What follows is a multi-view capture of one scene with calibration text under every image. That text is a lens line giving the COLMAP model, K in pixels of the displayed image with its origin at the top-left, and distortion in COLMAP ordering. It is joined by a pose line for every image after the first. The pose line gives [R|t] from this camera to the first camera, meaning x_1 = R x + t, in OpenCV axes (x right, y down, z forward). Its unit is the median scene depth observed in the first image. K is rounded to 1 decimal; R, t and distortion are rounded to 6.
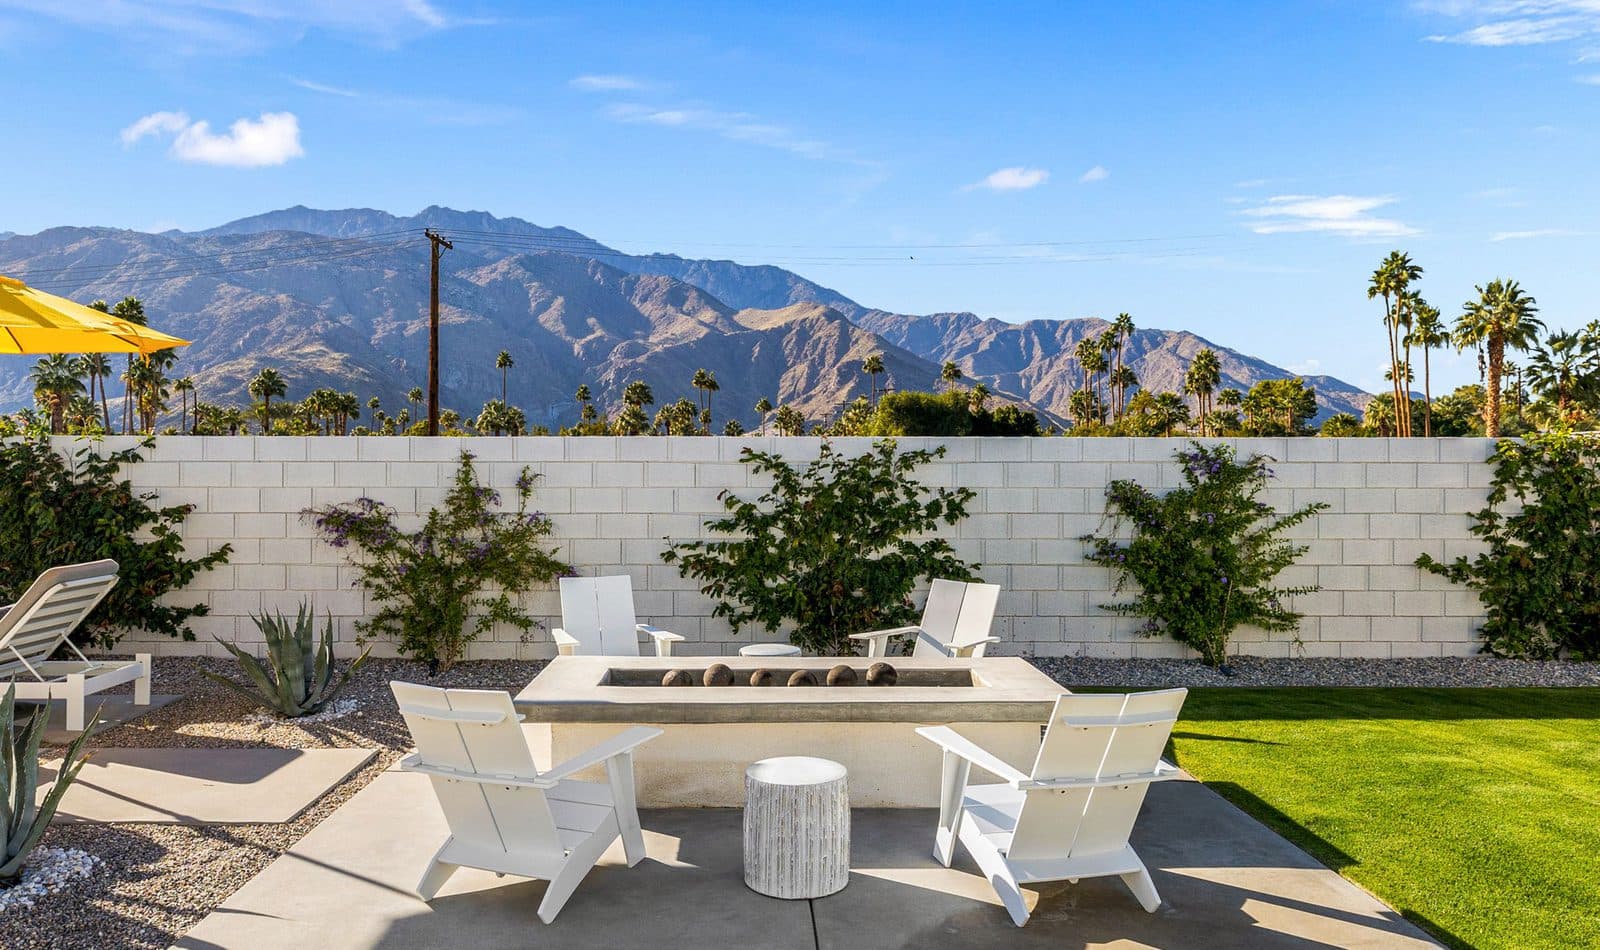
lens RADIAL K [[1081.9, 0, 764.2], [0, 1081.9, 475.8], [0, 0, 1]] dist [0.001450, 0.001508]
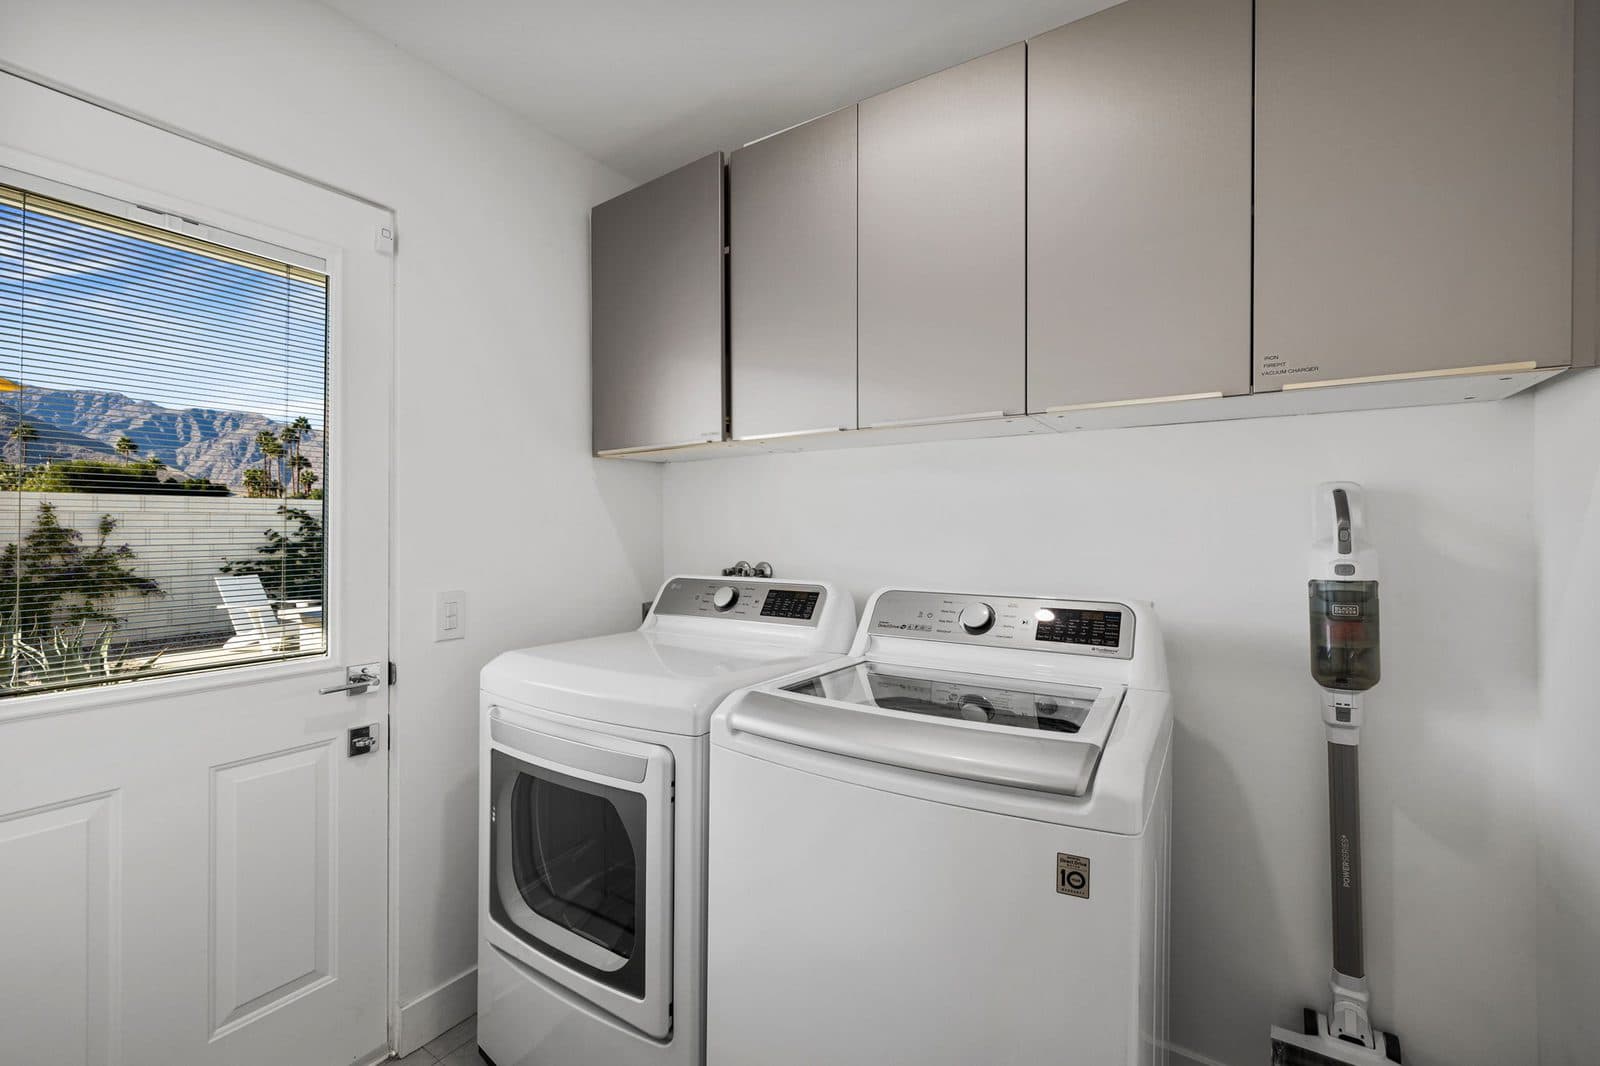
lens RADIAL K [[670.2, 0, 800.0], [0, 670.2, 533.0], [0, 0, 1]] dist [0.000237, -0.000385]
pose [[0.557943, -0.009935, 0.829820, -0.453050], [0.009220, 0.999941, 0.005772, 0.020390], [-0.829828, 0.004431, 0.558001, -0.311601]]
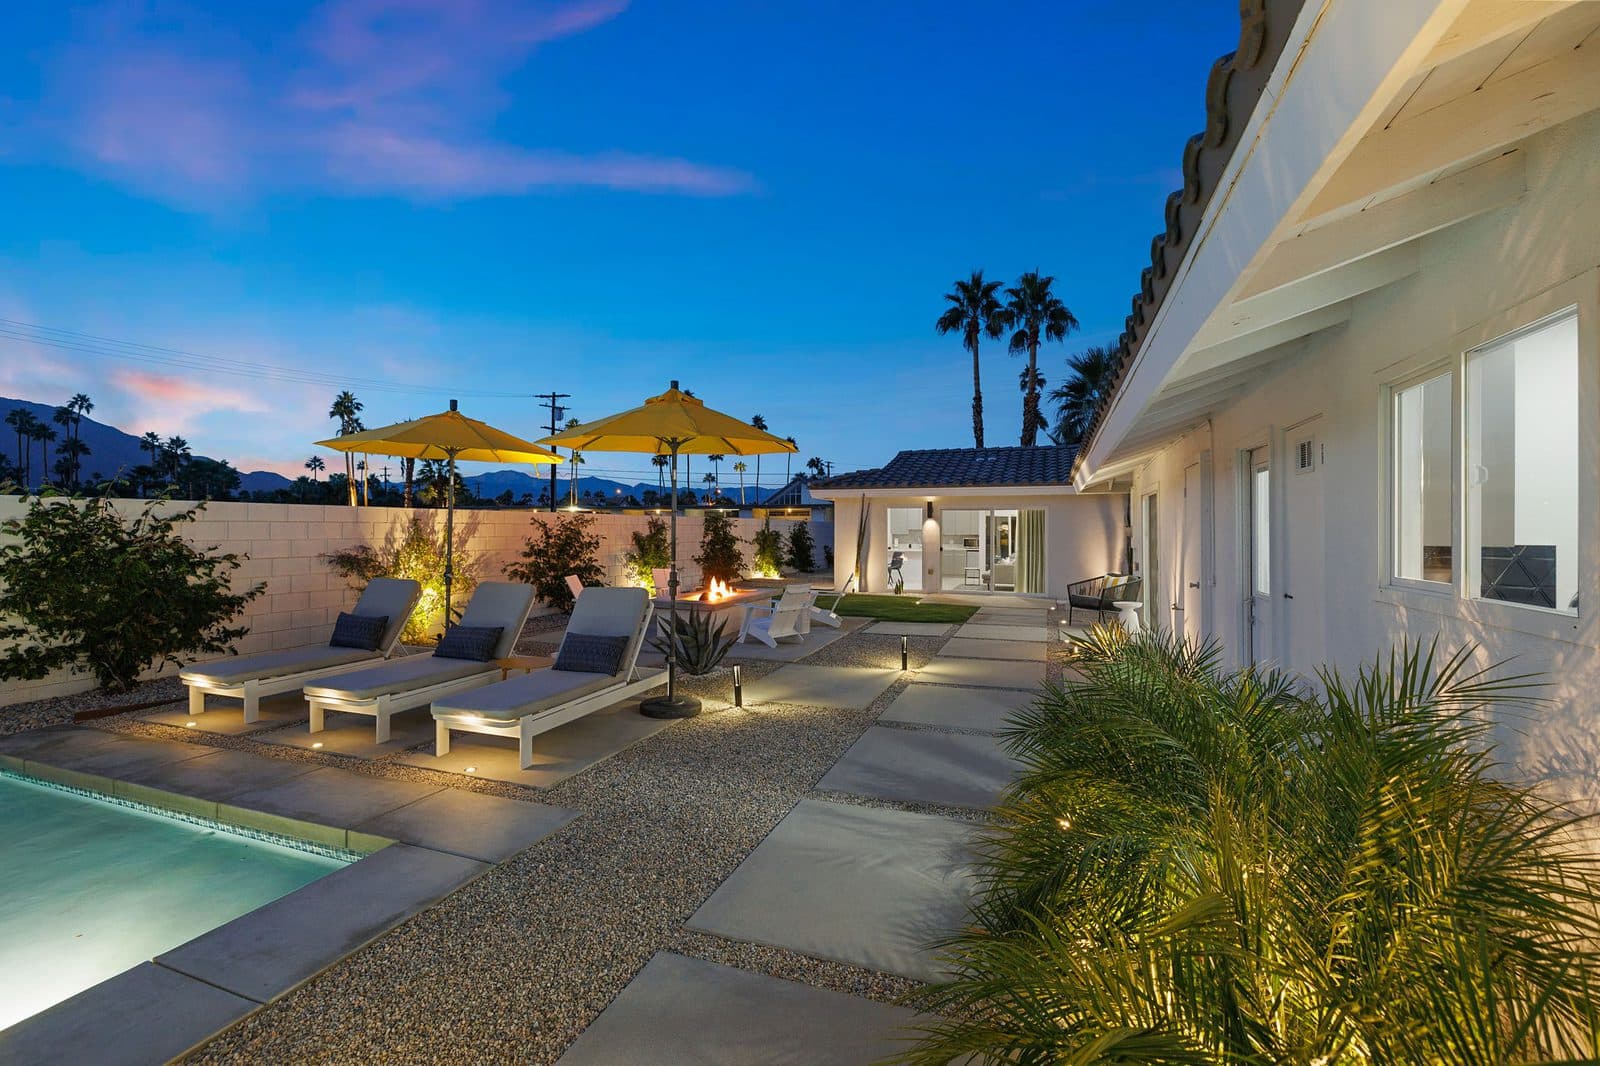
lens RADIAL K [[670.2, 0, 800.0], [0, 670.2, 533.0], [0, 0, 1]] dist [0.000237, -0.000385]
pose [[0.363971, -0.007950, 0.931376, -1.047886], [0.003469, 0.999968, 0.007180, -0.002665], [-0.931404, 0.000618, 0.363987, 0.038421]]
